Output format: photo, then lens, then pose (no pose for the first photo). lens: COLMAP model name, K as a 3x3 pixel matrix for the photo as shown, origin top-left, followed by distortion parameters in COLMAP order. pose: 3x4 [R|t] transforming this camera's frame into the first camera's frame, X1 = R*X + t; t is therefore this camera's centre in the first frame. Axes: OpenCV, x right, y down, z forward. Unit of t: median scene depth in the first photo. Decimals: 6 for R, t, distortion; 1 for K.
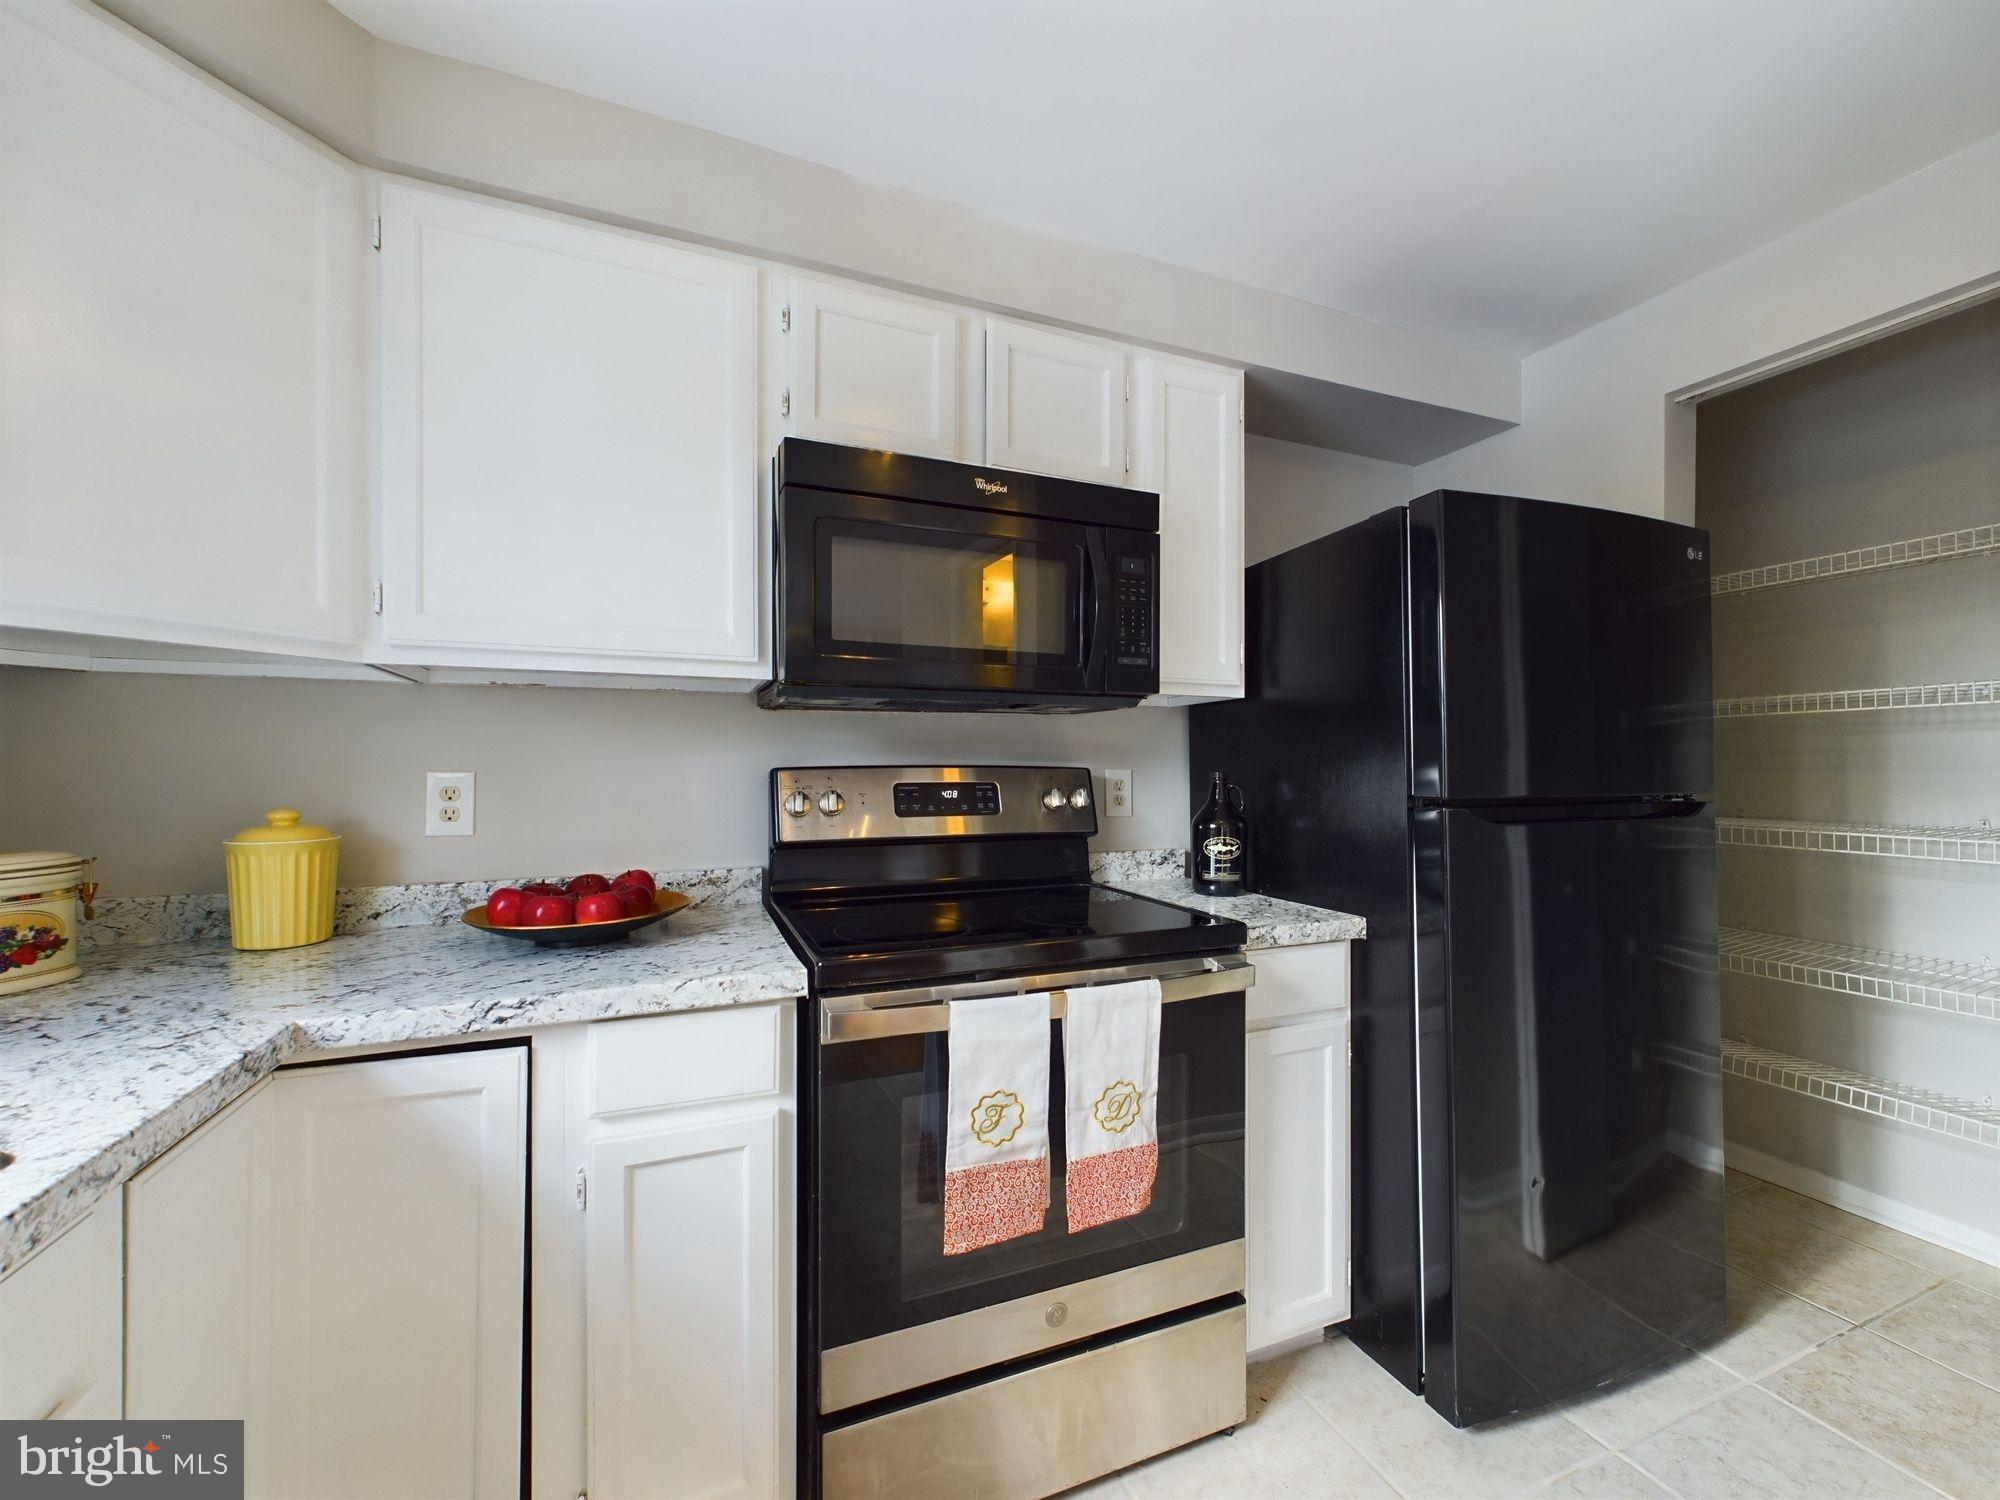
lens RADIAL K [[800.3, 0, 1000.3], [0, 800.3, 770.8], [0, 0, 1]] dist [0.001579, 0.000438]
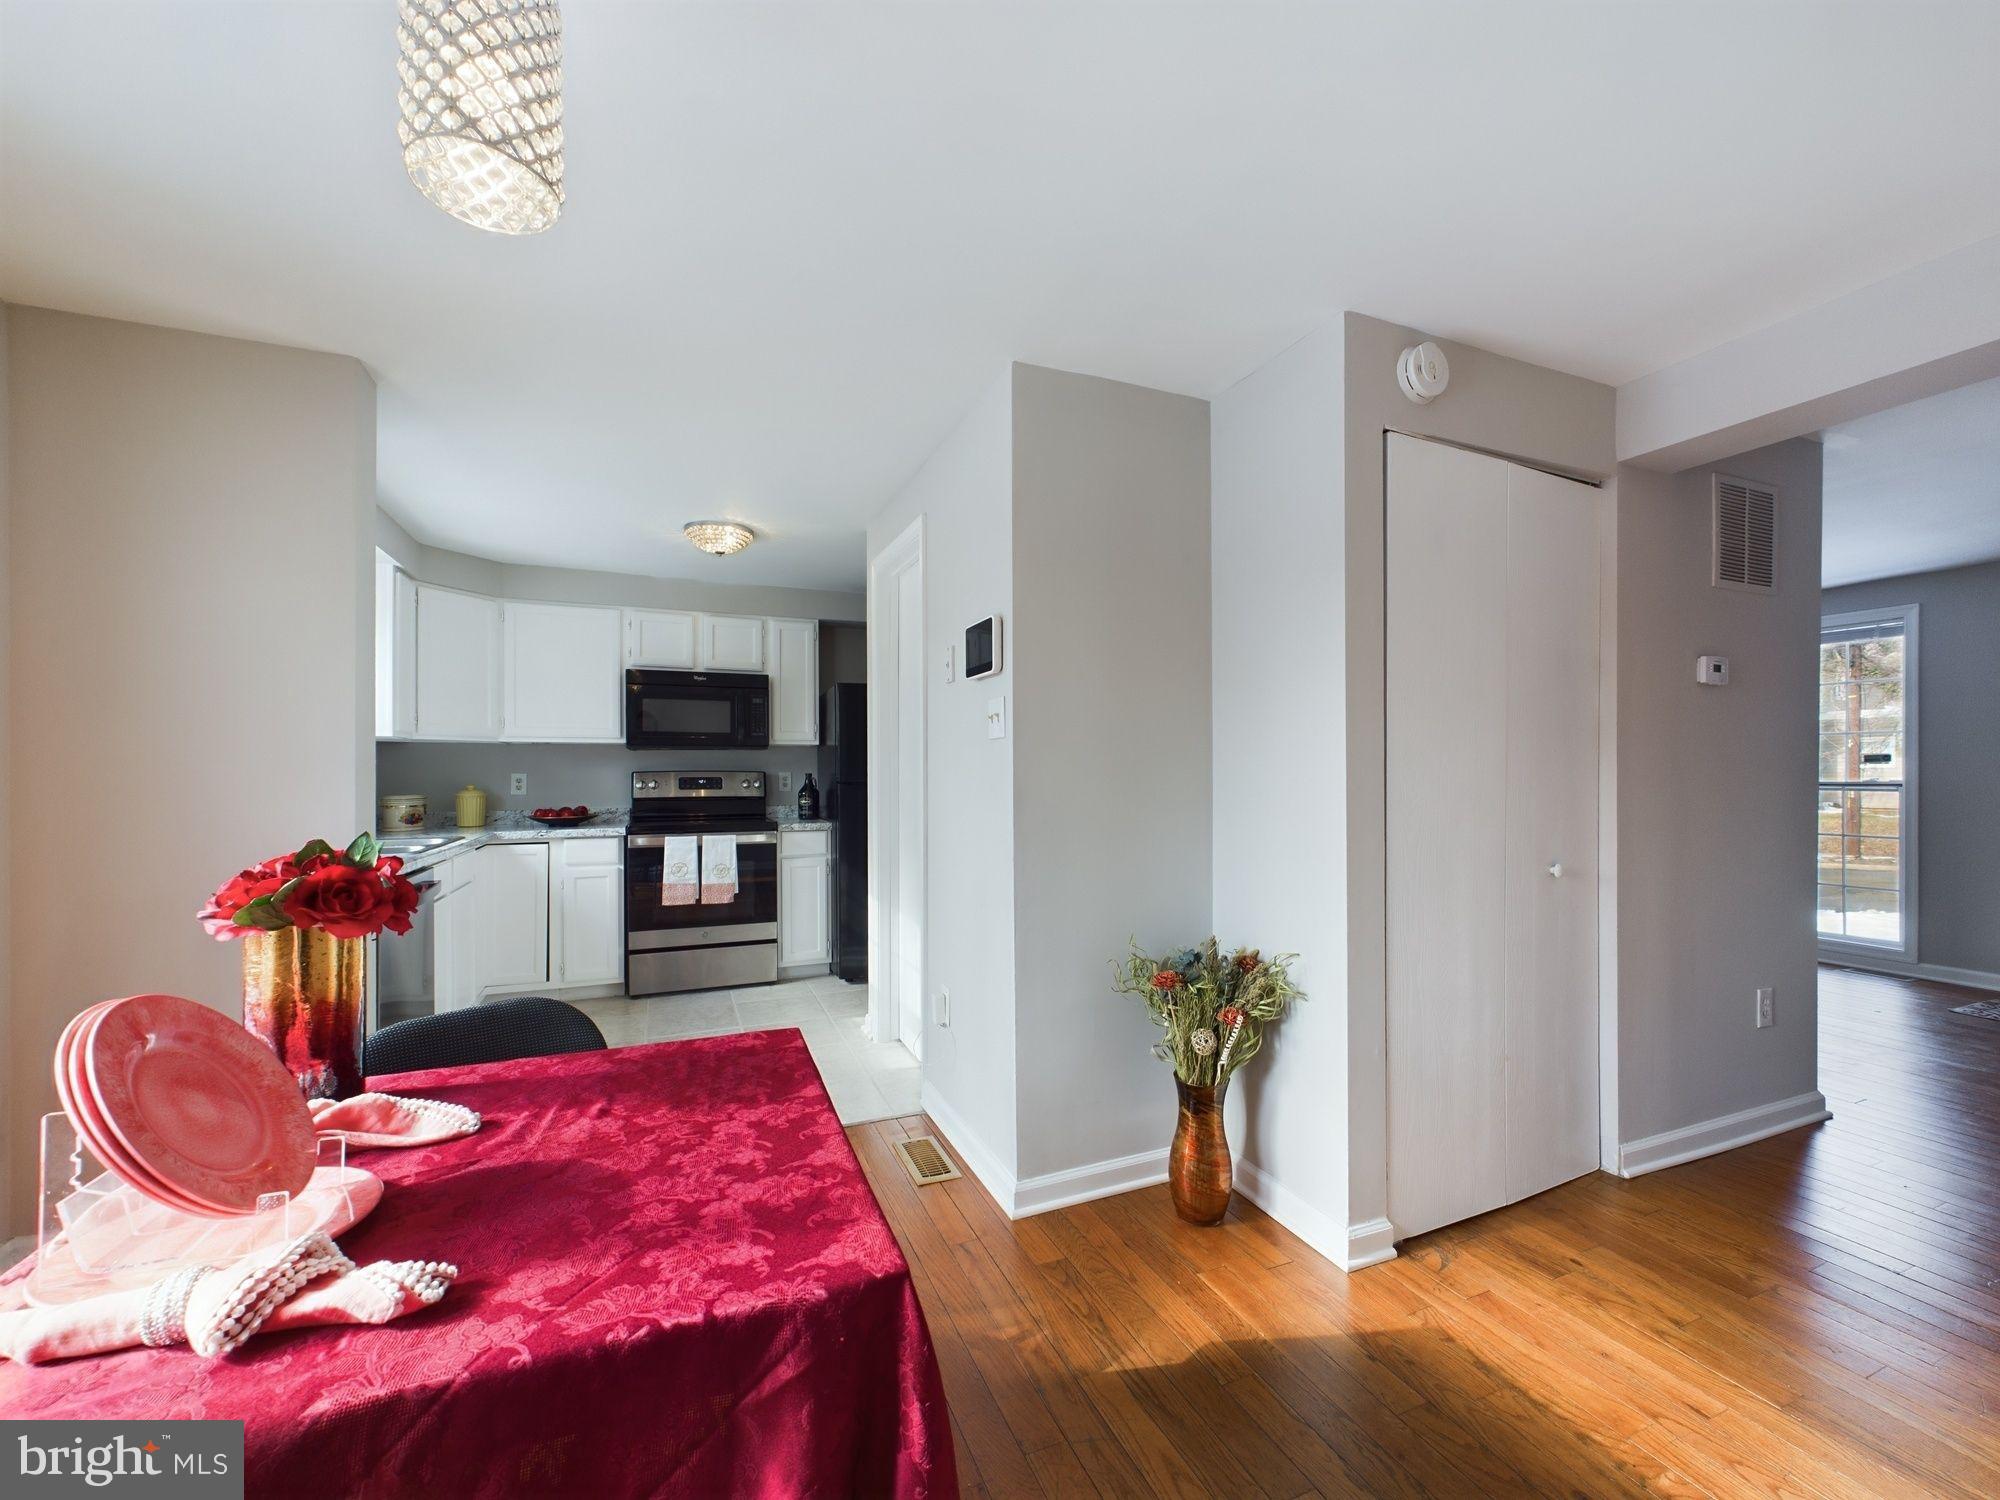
lens RADIAL K [[800.3, 0, 998.1], [0, 800.3, 776.0], [0, 0, 1]] dist [0.001579, 0.000438]
pose [[0.999983, -0.001246, 0.005715, 1.120368], [0.001239, 0.999998, 0.001324, 0.009639], [-0.005717, -0.001317, 0.999983, -2.068678]]
